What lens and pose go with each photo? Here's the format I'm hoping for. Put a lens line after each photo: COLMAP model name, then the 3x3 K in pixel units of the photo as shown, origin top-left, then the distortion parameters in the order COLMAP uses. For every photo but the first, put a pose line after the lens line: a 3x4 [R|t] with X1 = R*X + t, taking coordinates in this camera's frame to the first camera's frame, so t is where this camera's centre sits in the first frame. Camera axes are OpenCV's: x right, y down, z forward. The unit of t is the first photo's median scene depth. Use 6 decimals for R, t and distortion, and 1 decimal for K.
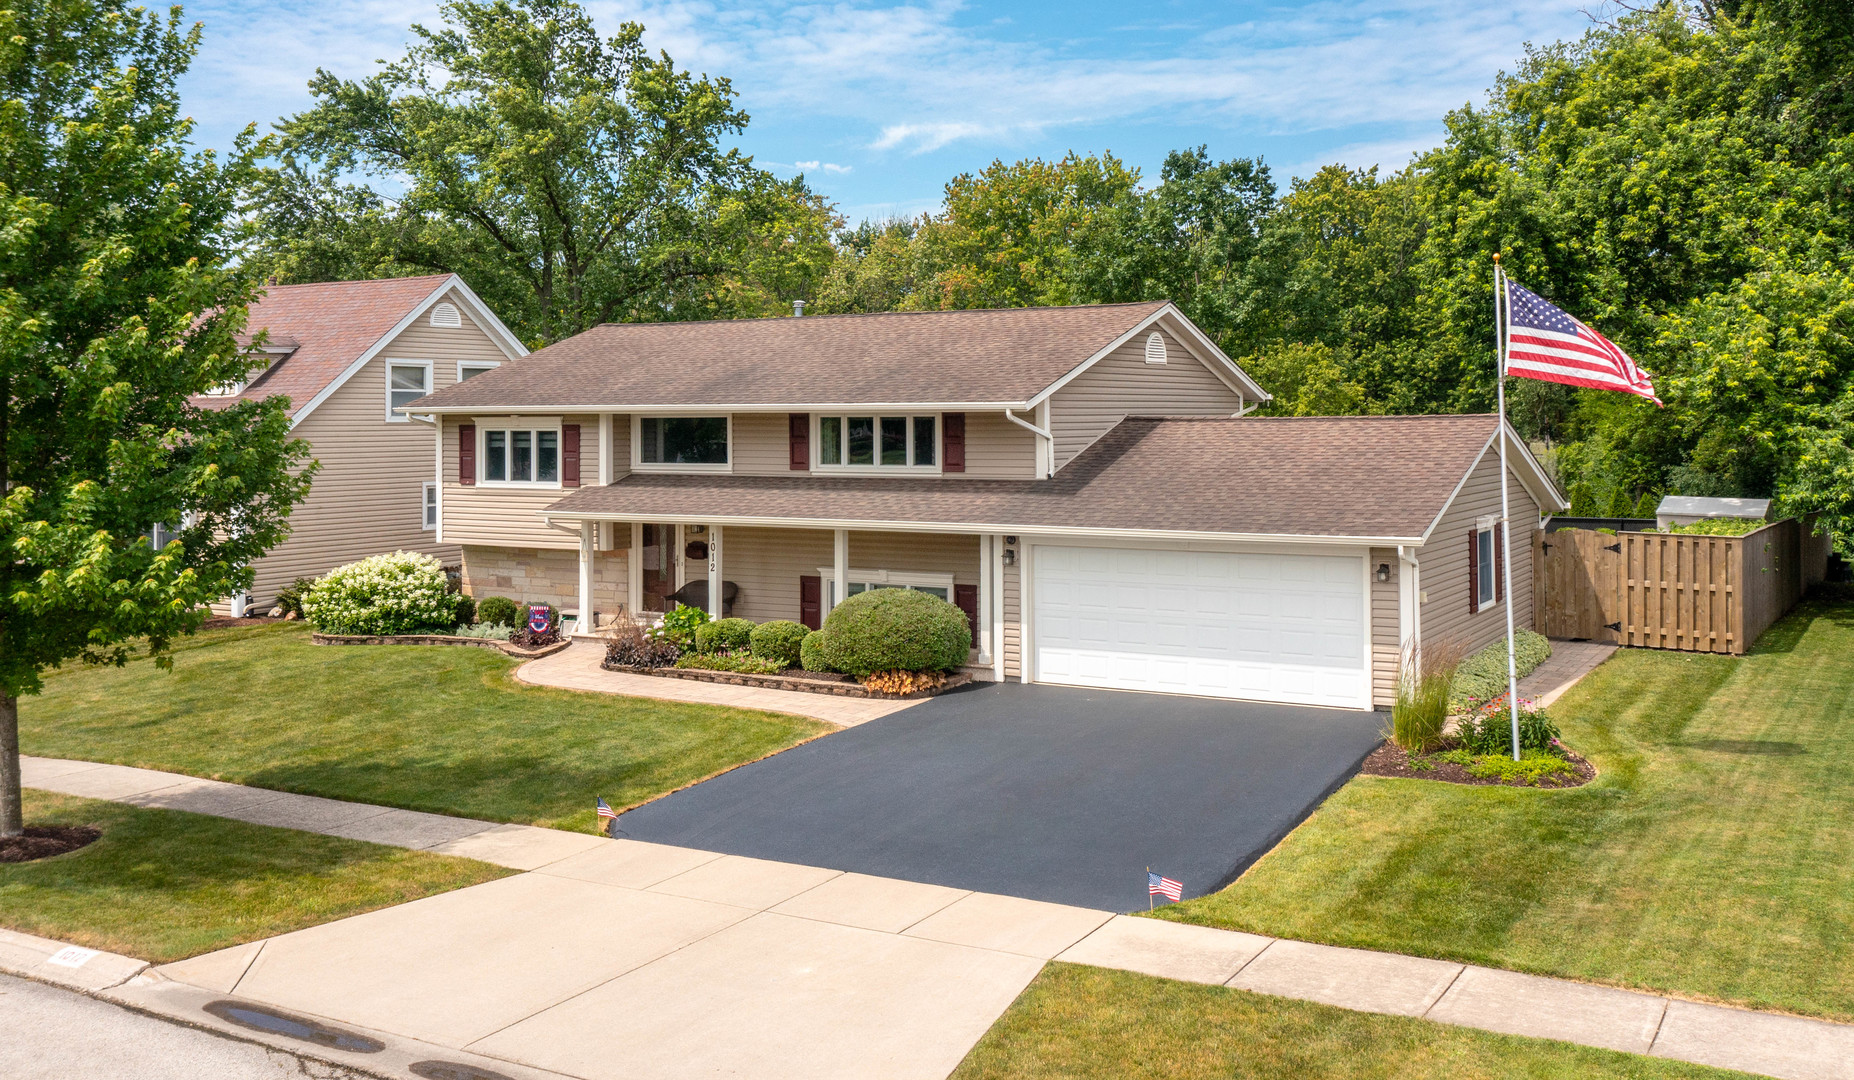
lens RADIAL K [[1652.2, 0, 1030.6], [0, 1652.2, 424.1], [0, 0, 1]] dist [0.001241, 0.001503]
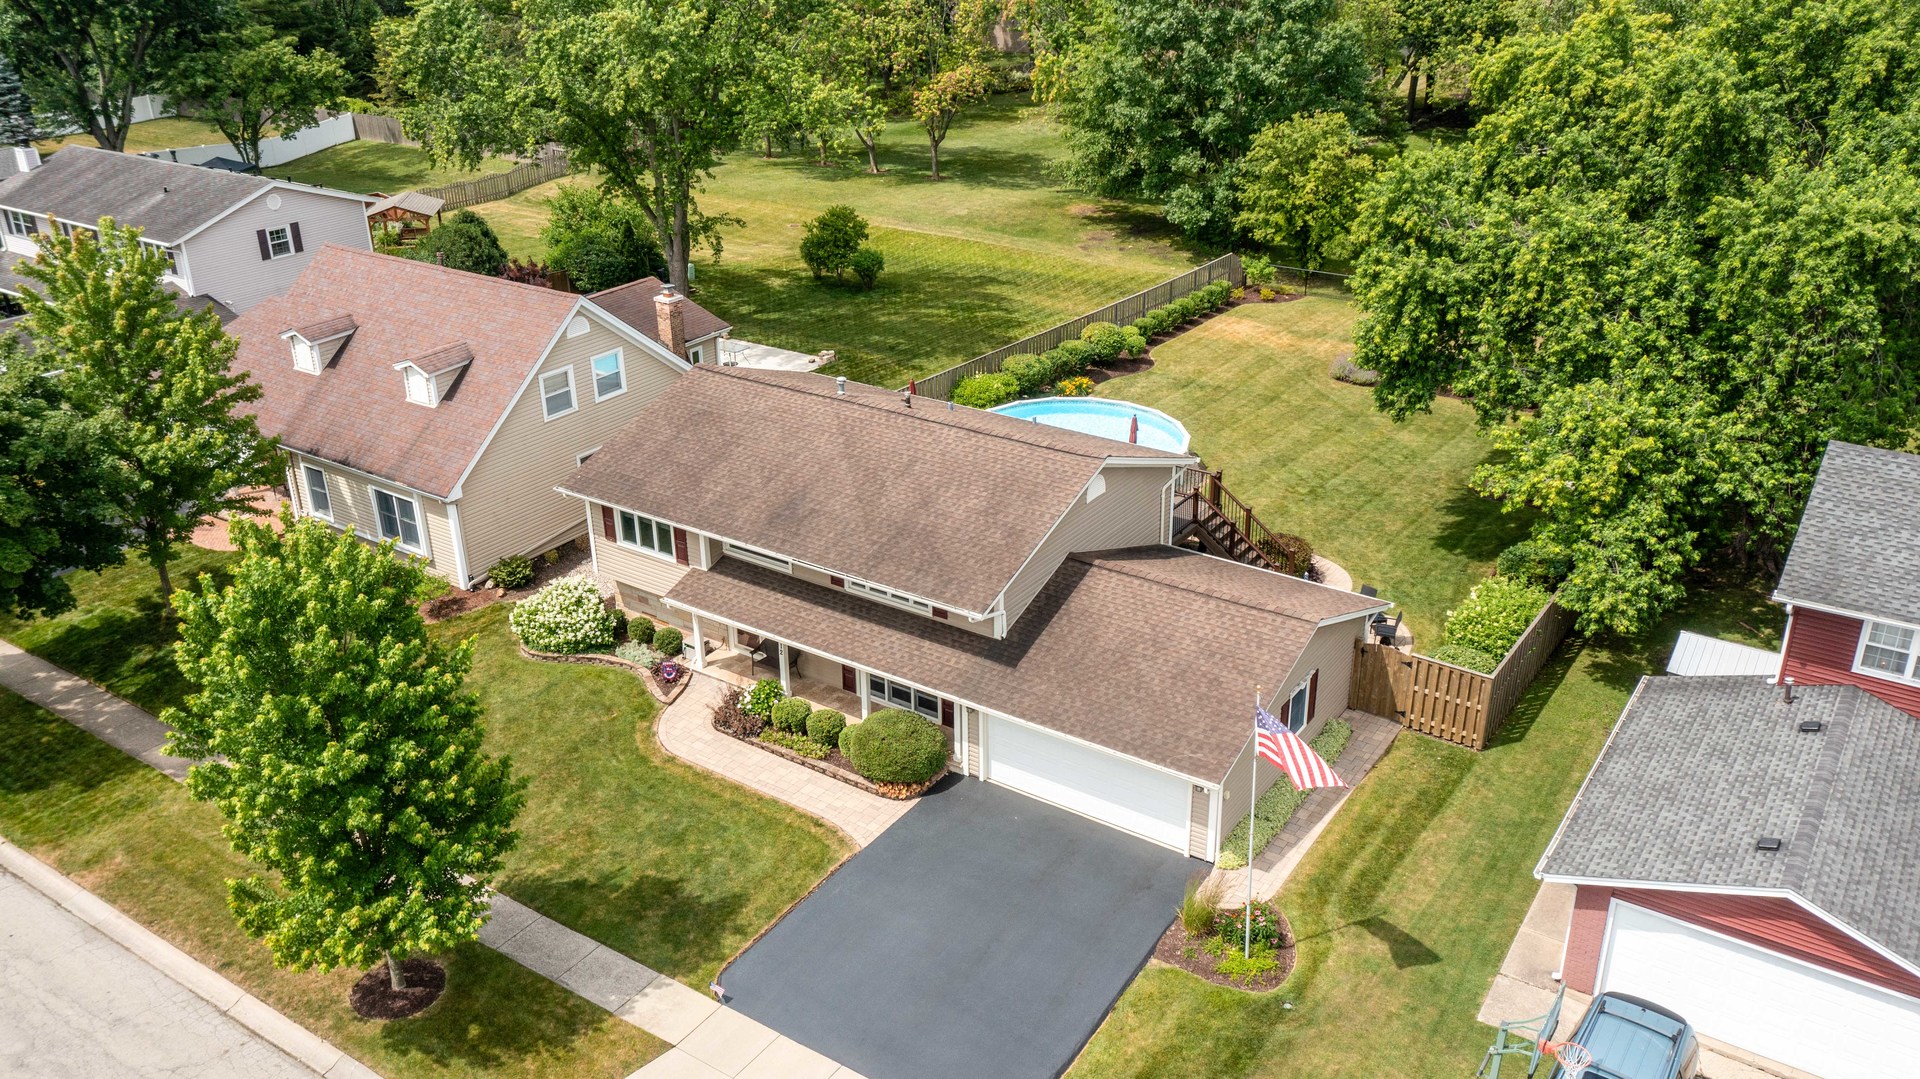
lens RADIAL K [[1521.8, 0, 992.6], [0, 1521.8, 538.7], [0, 0, 1]] dist [-0.005448, -0.006641]
pose [[0.995928, 0.029484, -0.085195, 0.104709], [0.008147, 0.911708, 0.410757, -0.548606], [0.089784, -0.409779, 0.907756, -0.166465]]
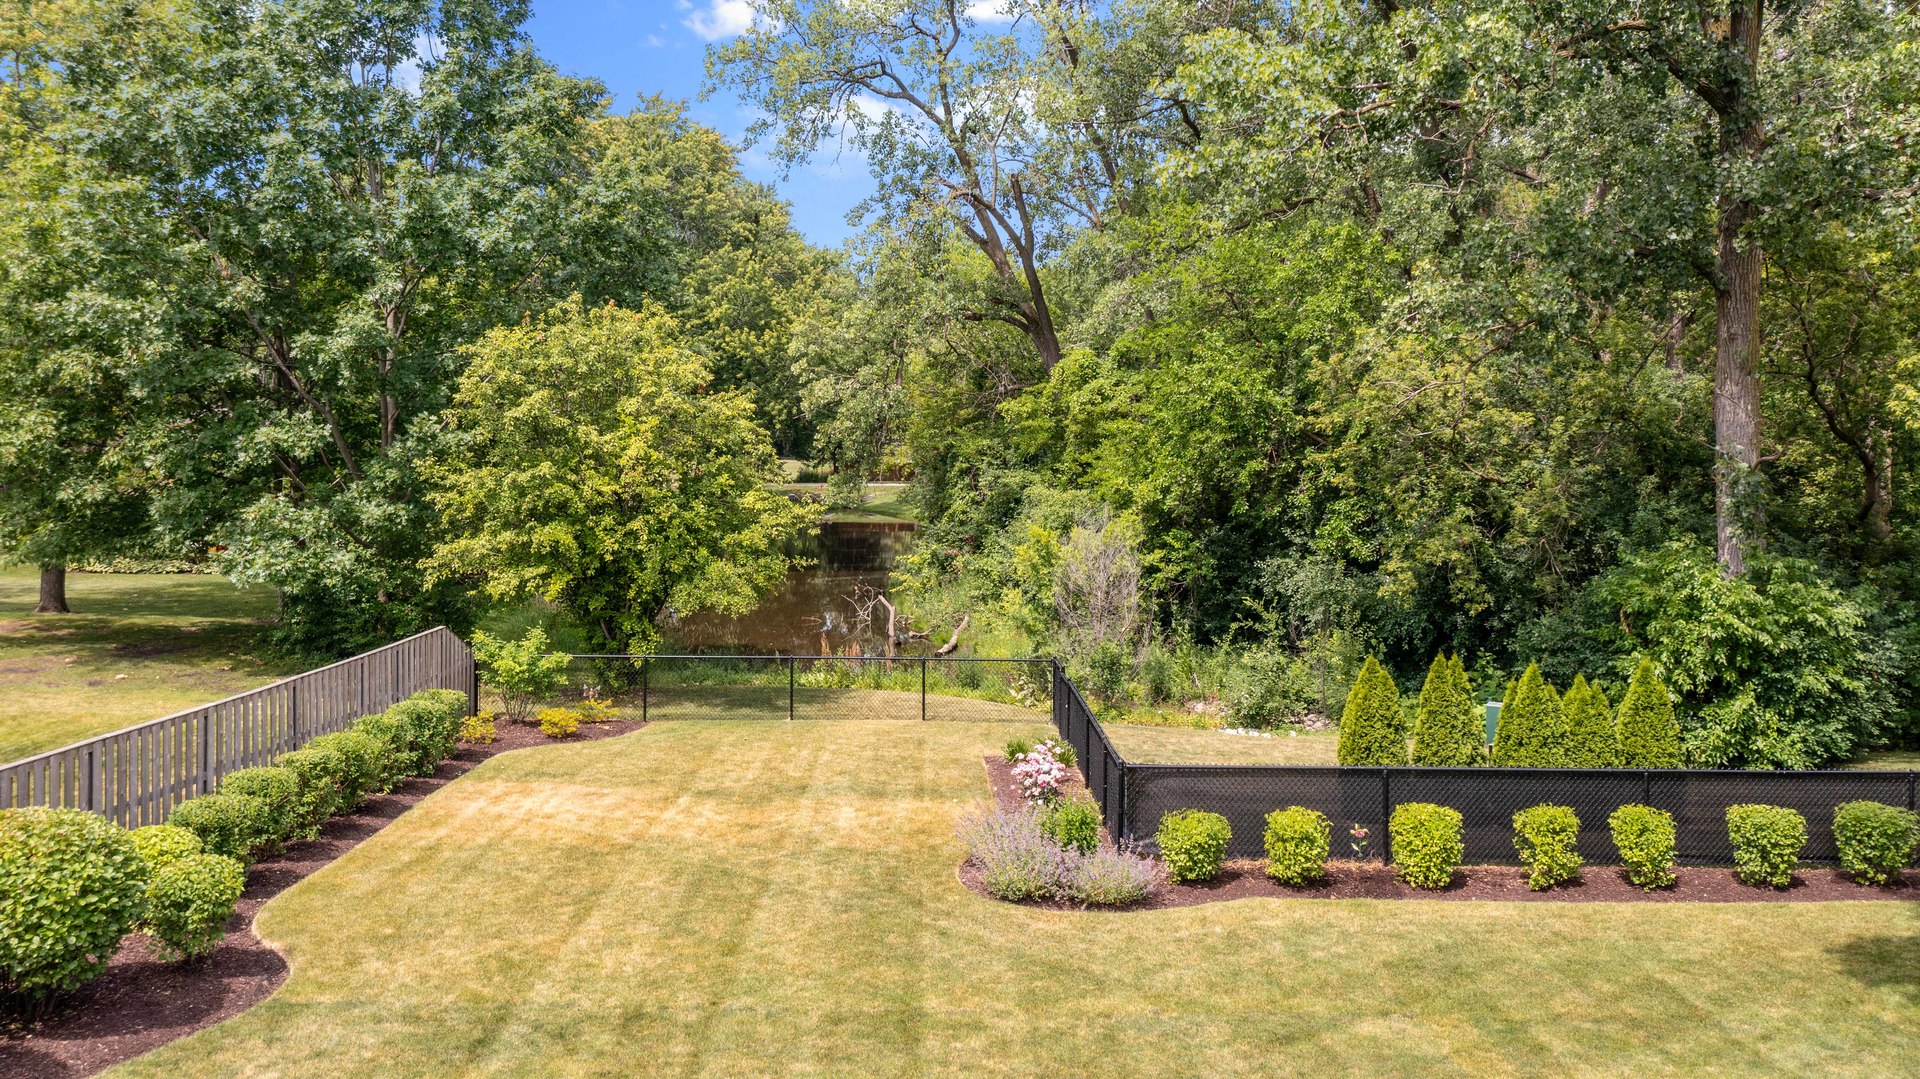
lens RADIAL K [[1521.8, 0, 969.4], [0, 1521.8, 475.7], [0, 0, 1]] dist [-0.005448, -0.006641]
pose [[0.869473, -0.004733, 0.493957, 0.090241], [-0.006370, 0.999764, 0.020791, -0.028513], [-0.493939, -0.021224, 0.869238, 1.469376]]
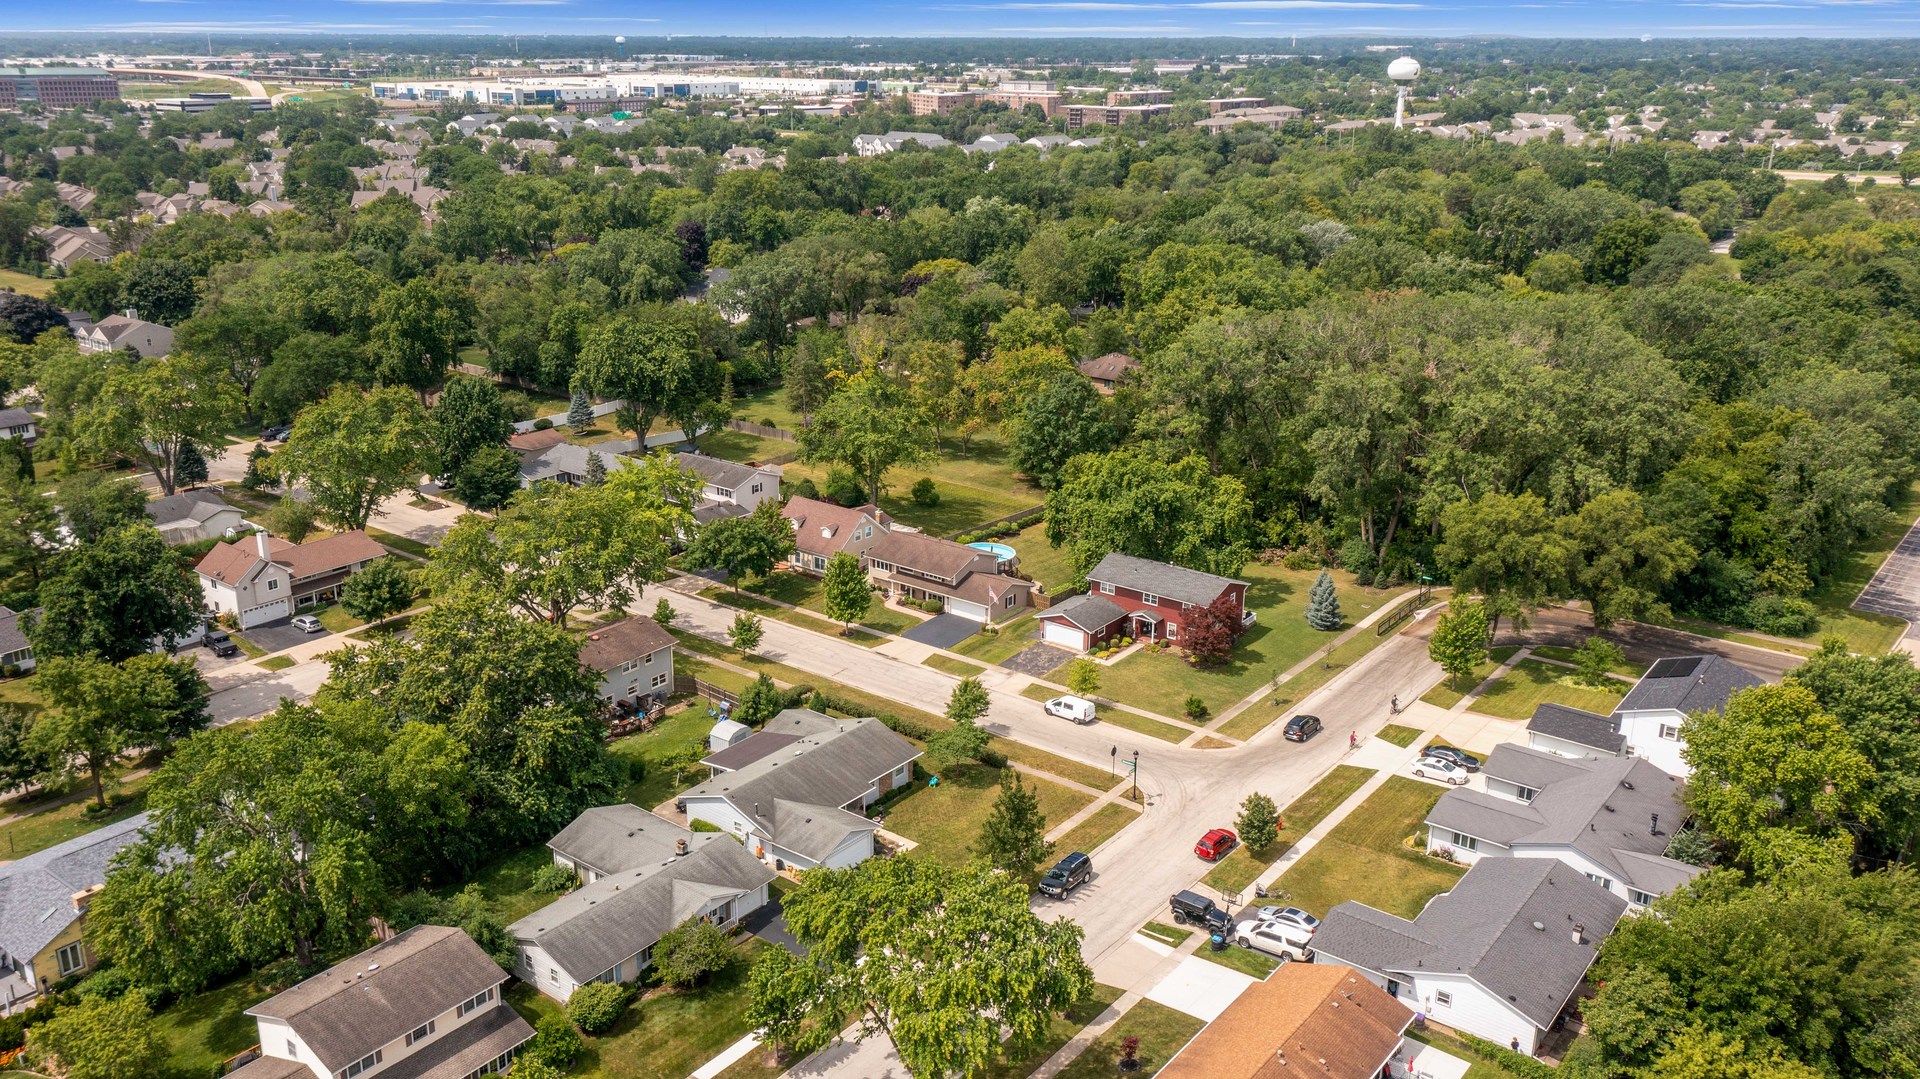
lens RADIAL K [[1521.8, 0, 958.2], [0, 1521.8, 541.8], [0, 0, 1]] dist [-0.005448, -0.006641]
pose [[0.985802, 0.055967, -0.158308, 1.020564], [-0.004382, 0.951069, 0.308949, -2.103355], [0.167852, -0.303869, 0.937811, -4.978854]]
